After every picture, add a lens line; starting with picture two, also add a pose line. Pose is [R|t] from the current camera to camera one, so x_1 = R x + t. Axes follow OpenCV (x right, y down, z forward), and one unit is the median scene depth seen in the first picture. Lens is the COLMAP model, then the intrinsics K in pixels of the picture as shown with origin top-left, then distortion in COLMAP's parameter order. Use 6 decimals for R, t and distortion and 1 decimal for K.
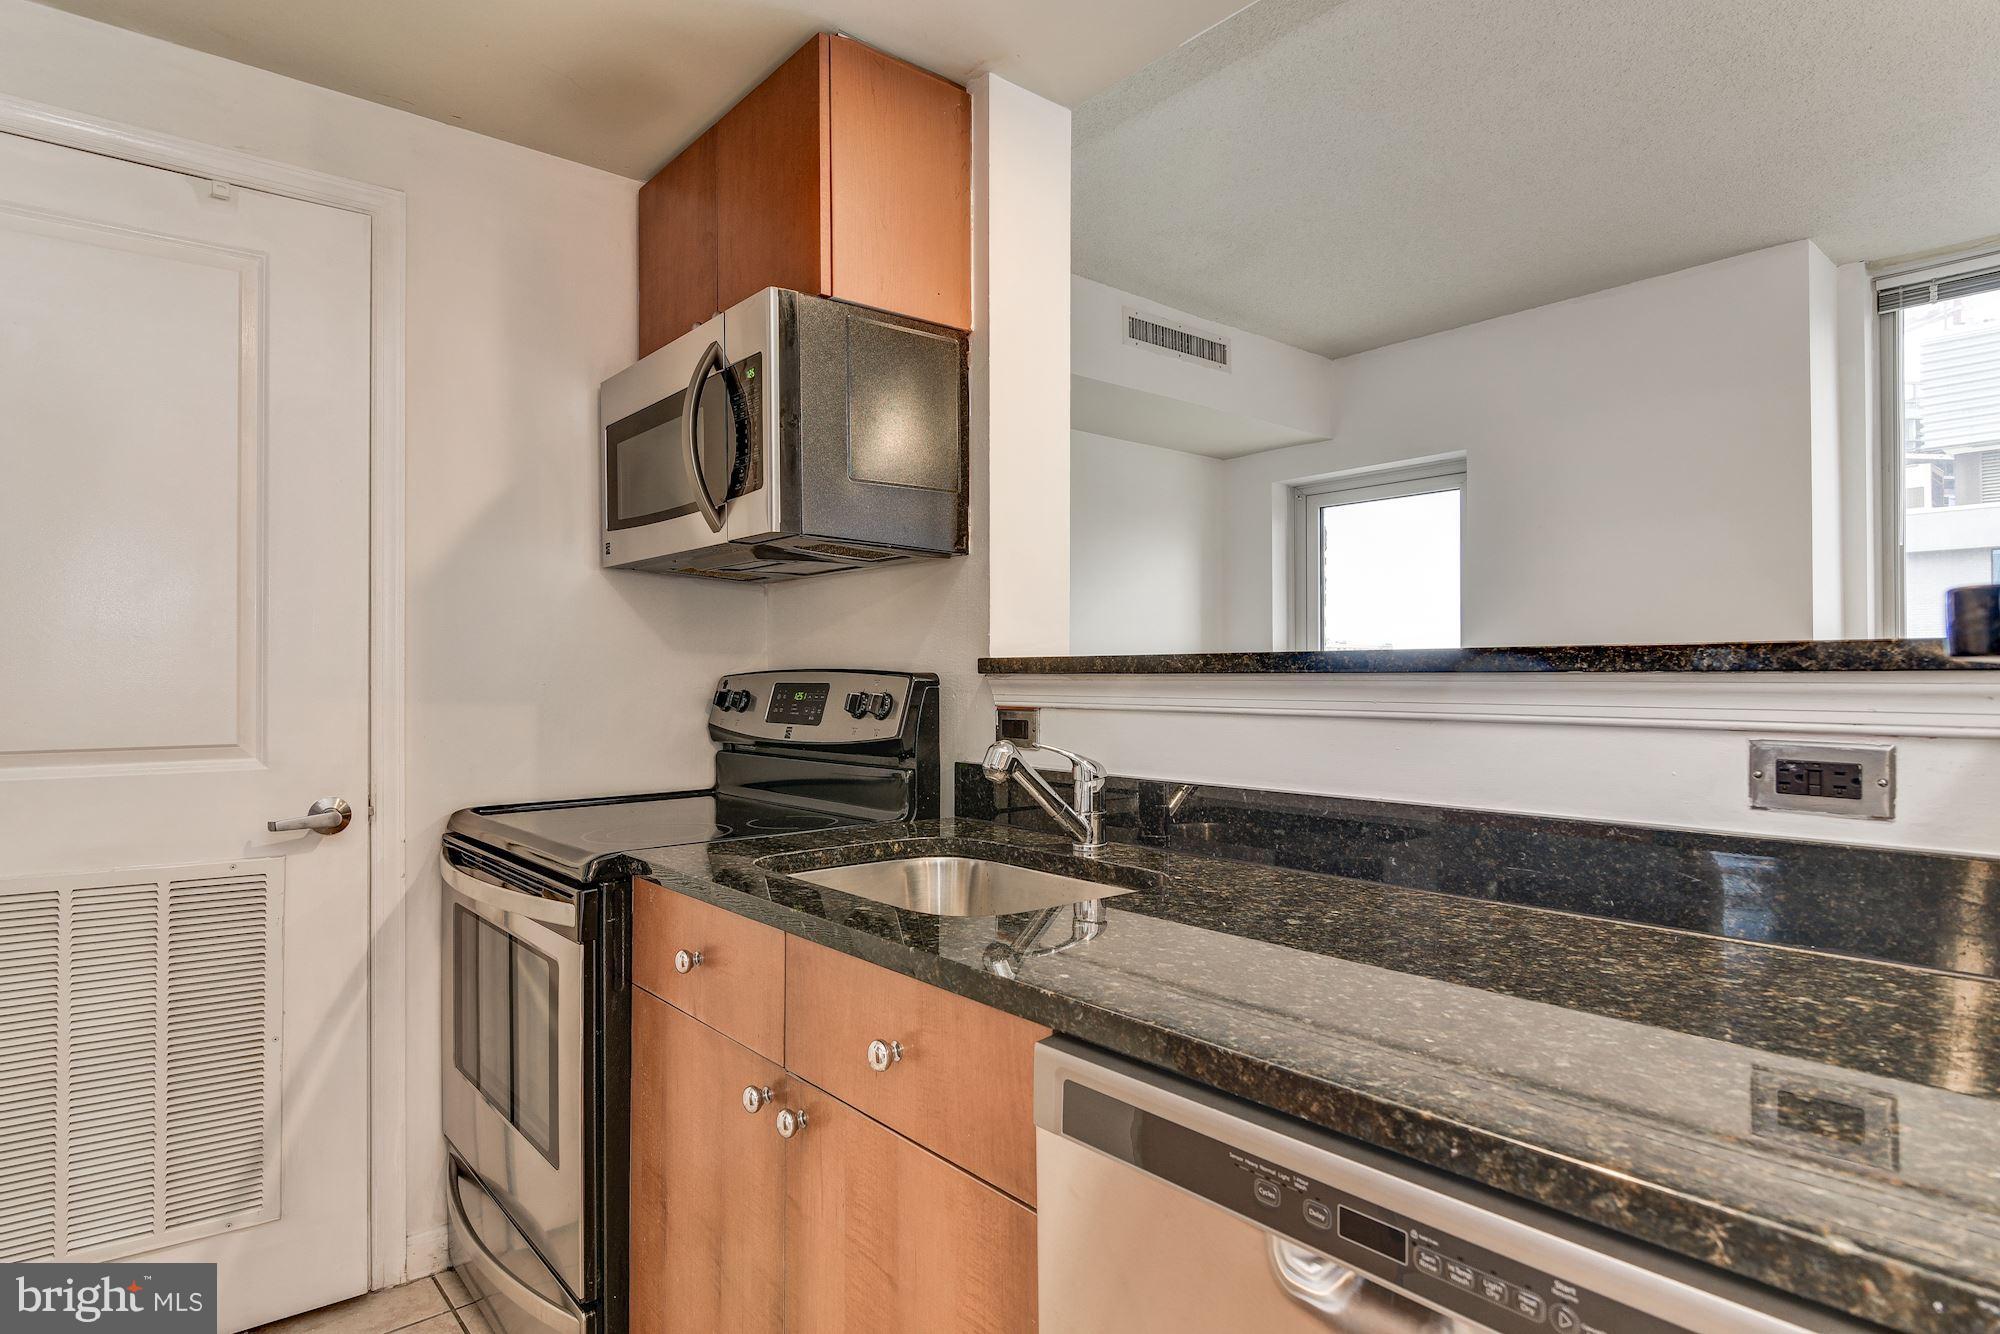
lens RADIAL K [[1069.3, 0, 1005.4], [0, 1069.3, 669.0], [0, 0, 1]] dist [-0.009699, 0.001499]
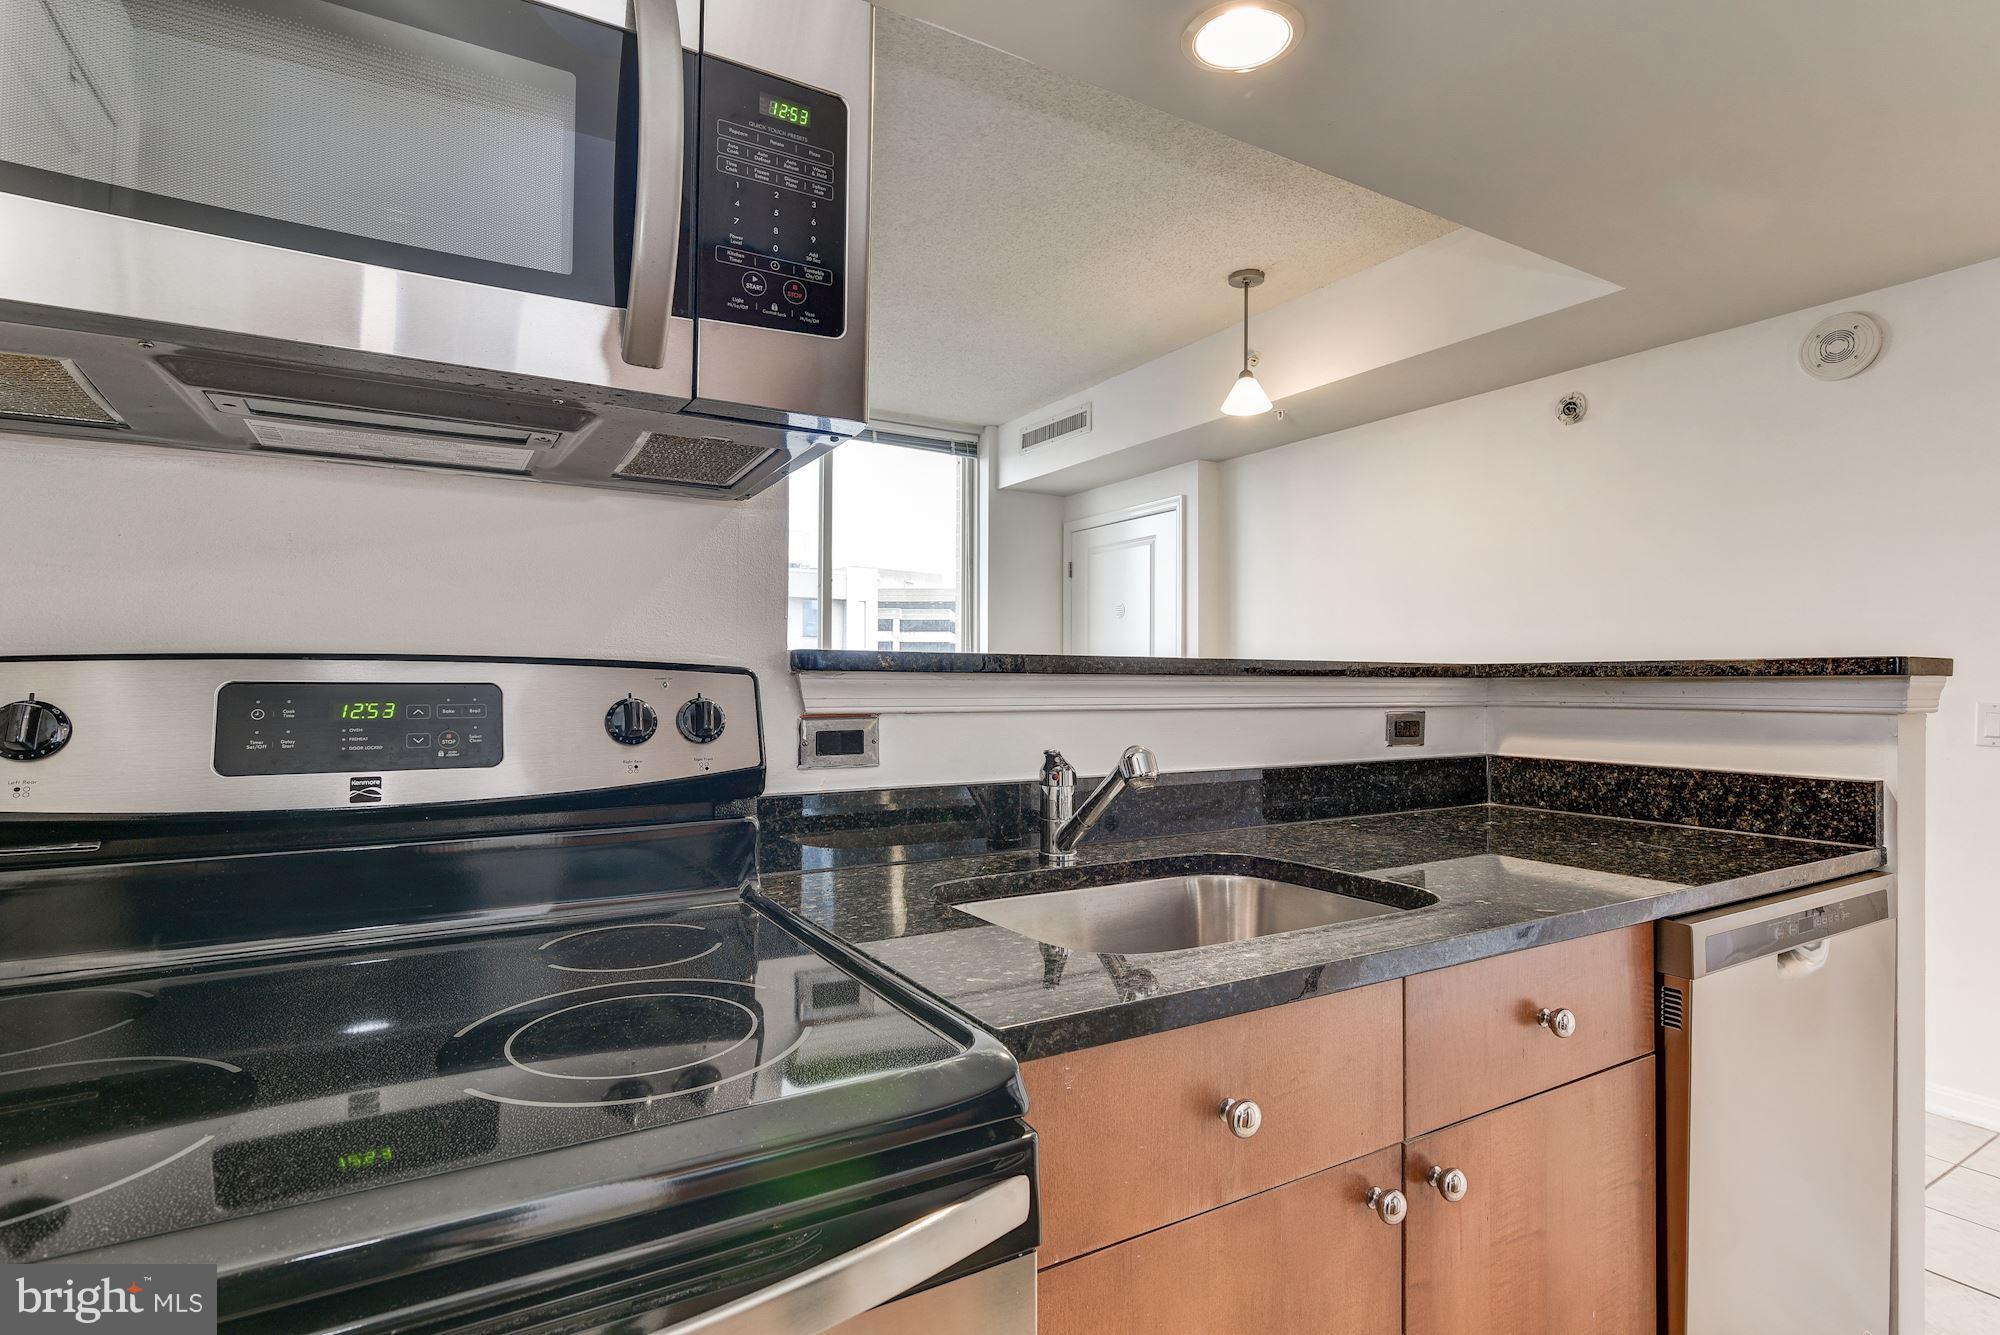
lens RADIAL K [[973.8, 0, 983.9], [0, 973.8, 660.9], [0, 0, 1]] dist [-0.004365, -0.001872]
pose [[0.181321, 0.023419, 0.983145, -0.638250], [-0.012695, 0.999689, -0.021472, 0.010436], [-0.983342, -0.008587, 0.181562, 0.738254]]
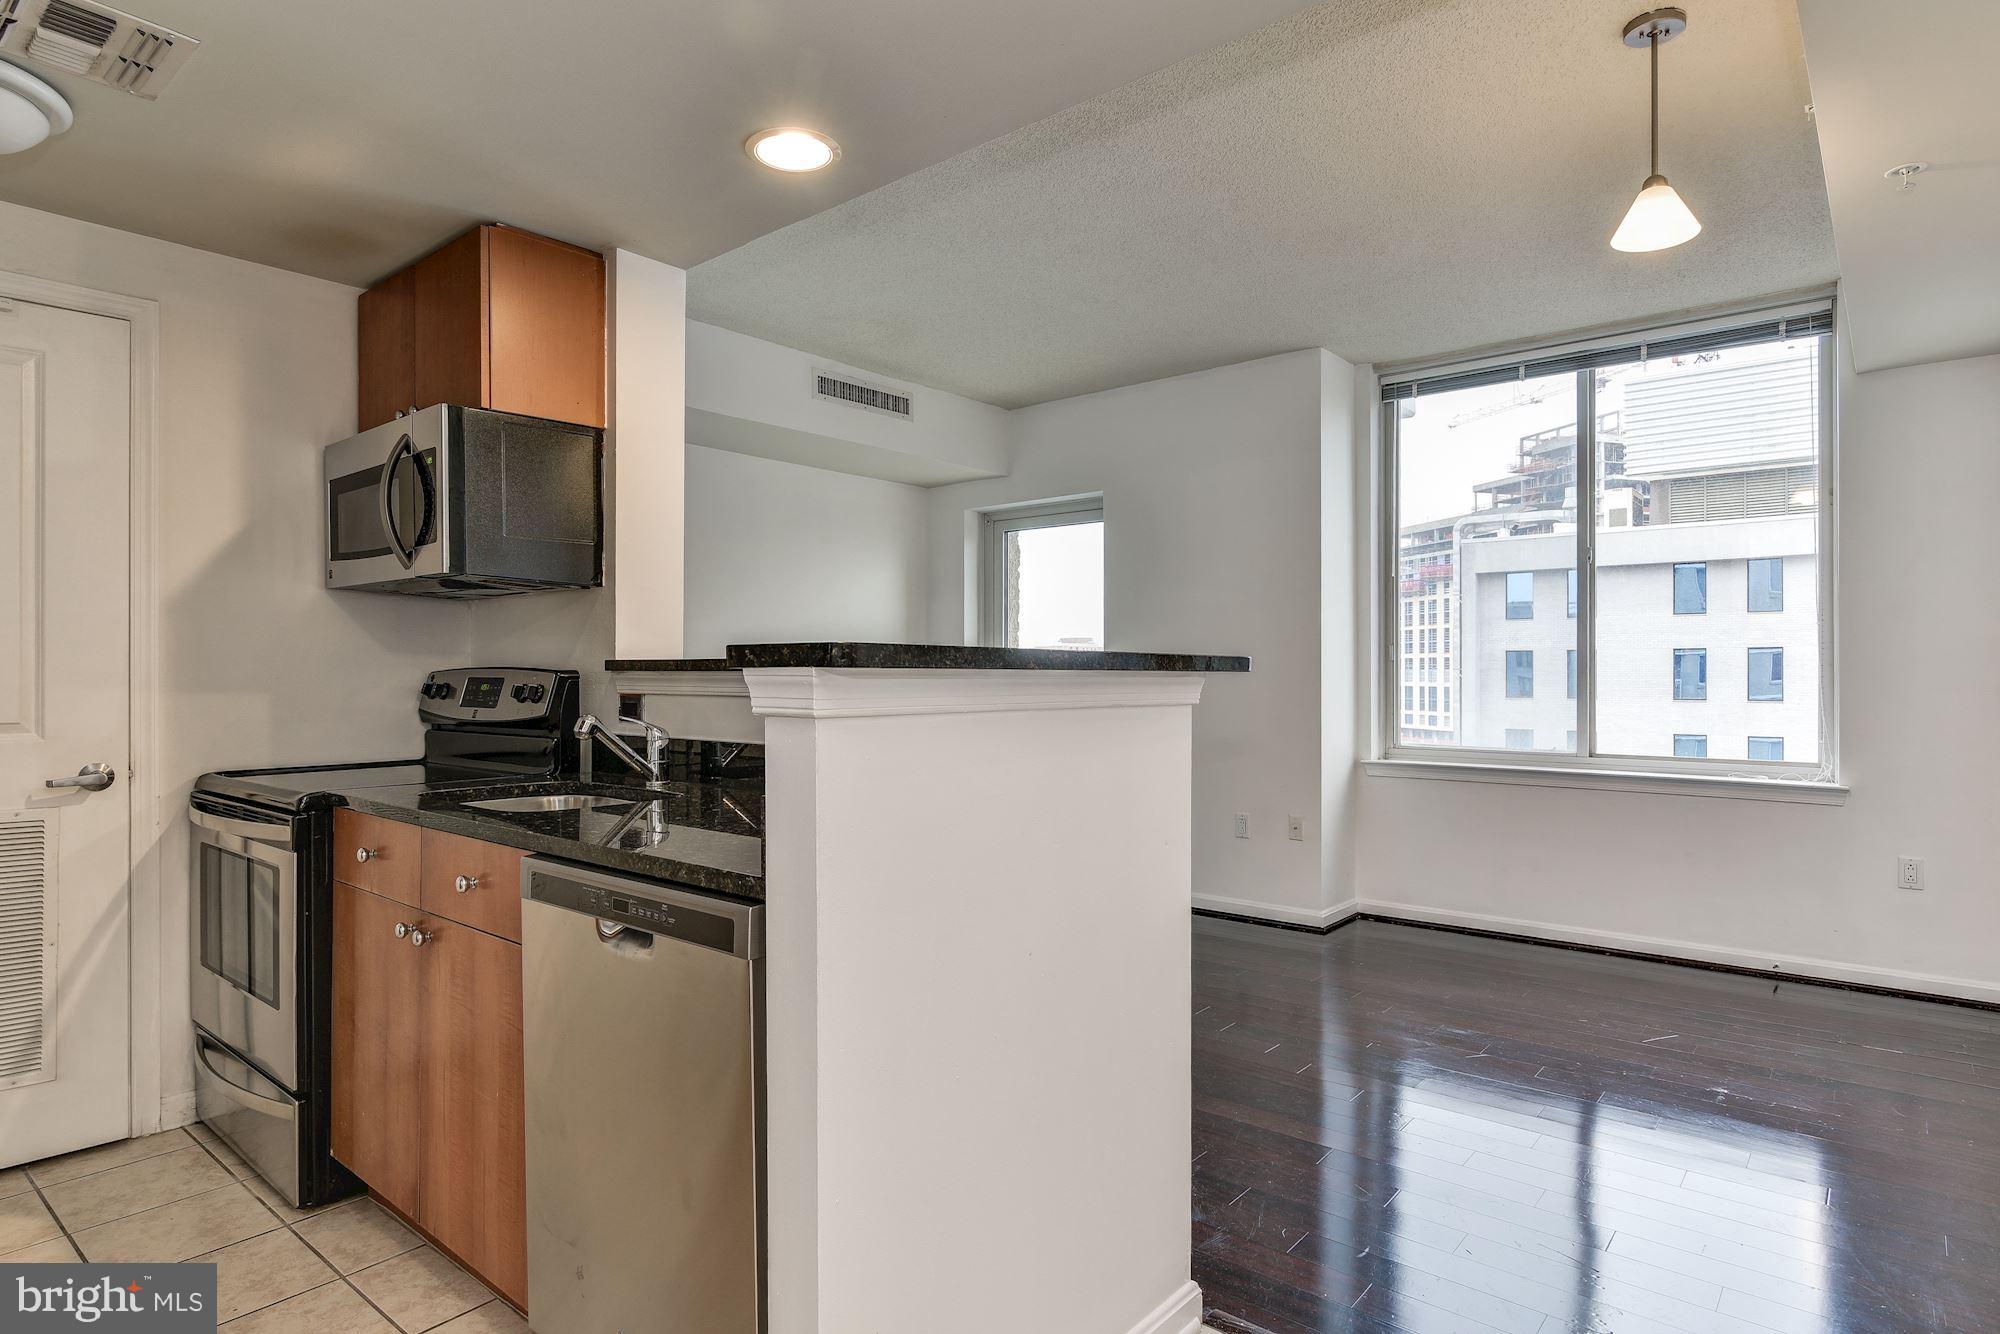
lens RADIAL K [[1069.3, 0, 1007.2], [0, 1069.3, 670.3], [0, 0, 1]] dist [-0.009699, 0.001499]
pose [[0.985731, 0.001176, 0.168326, 0.257316], [-0.002015, 0.999986, 0.004813, -0.003933], [-0.168318, -0.005083, 0.985720, -0.488158]]
